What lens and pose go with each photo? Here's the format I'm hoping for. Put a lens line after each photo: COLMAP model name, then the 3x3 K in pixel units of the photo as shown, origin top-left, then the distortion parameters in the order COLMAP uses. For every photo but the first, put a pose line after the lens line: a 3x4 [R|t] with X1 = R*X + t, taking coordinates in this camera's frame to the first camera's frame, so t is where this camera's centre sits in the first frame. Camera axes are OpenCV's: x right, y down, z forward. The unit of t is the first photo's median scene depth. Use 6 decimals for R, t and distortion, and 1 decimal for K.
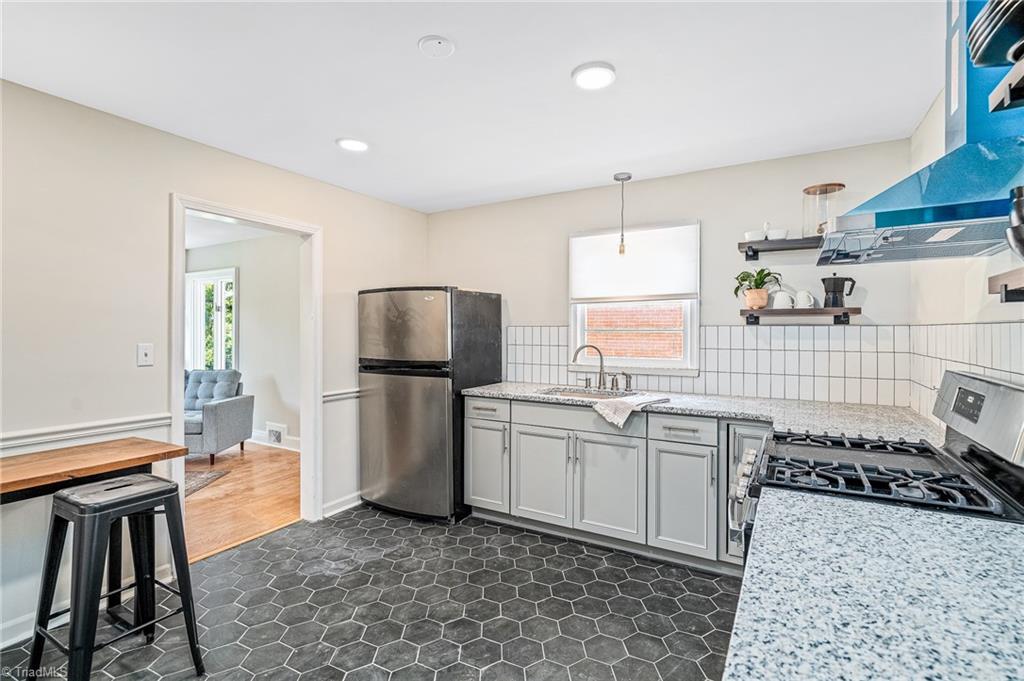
lens RADIAL K [[471.9, 0, 509.7], [0, 471.9, 330.3], [0, 0, 1]] dist [-0.001700, 0.000628]
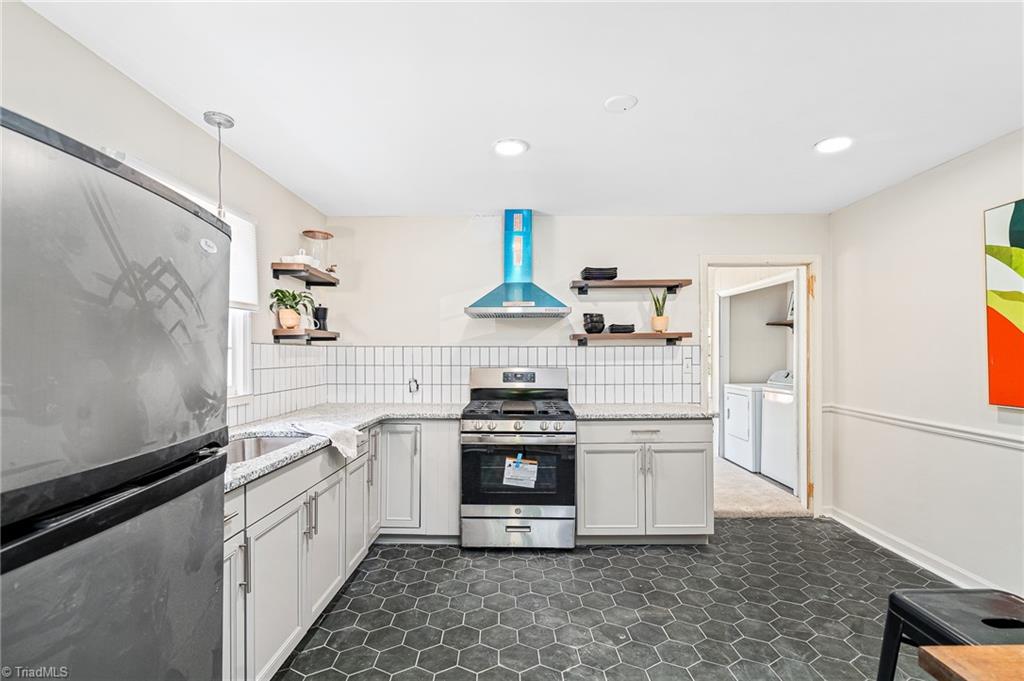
lens RADIAL K [[482.3, 0, 510.5], [0, 482.3, 351.4], [0, 0, 1]] dist [-0.000737, 0.000156]
pose [[-0.485225, 0.000820, 0.874389, -0.595747], [-0.002480, 0.999994, -0.002314, 0.006946], [-0.874386, -0.003291, -0.485220, 1.019855]]
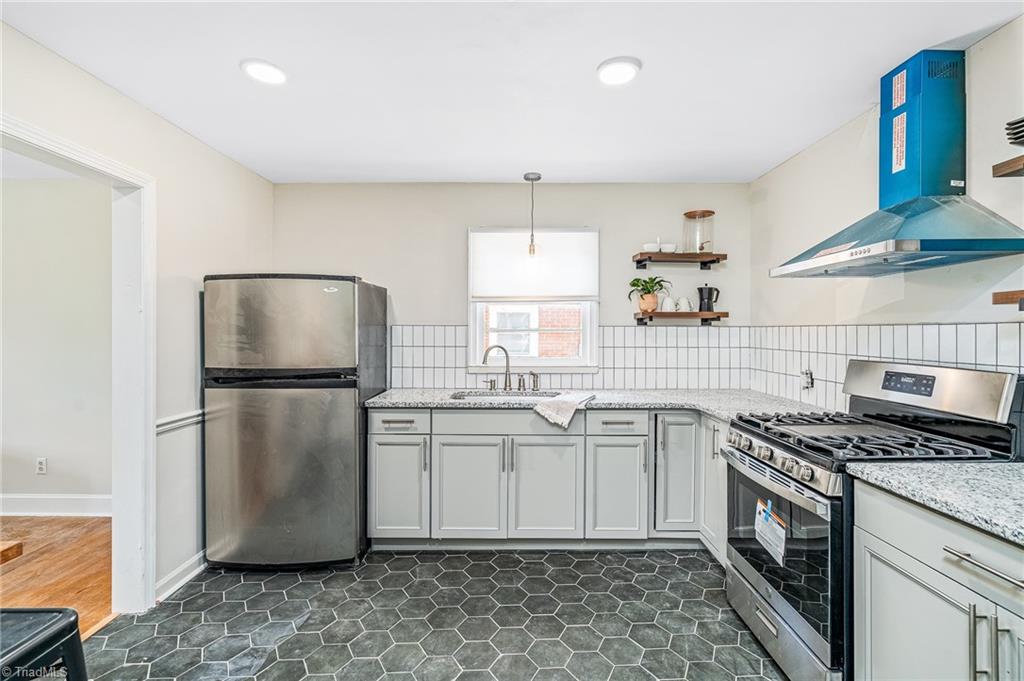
lens RADIAL K [[471.9, 0, 509.7], [0, 471.9, 330.3], [0, 0, 1]] dist [-0.001700, 0.000628]
pose [[0.866839, 0.001538, 0.498587, -0.317077], [-0.001226, 0.999999, -0.000954, 0.001487], [-0.498587, 0.000216, 0.866839, 0.163726]]
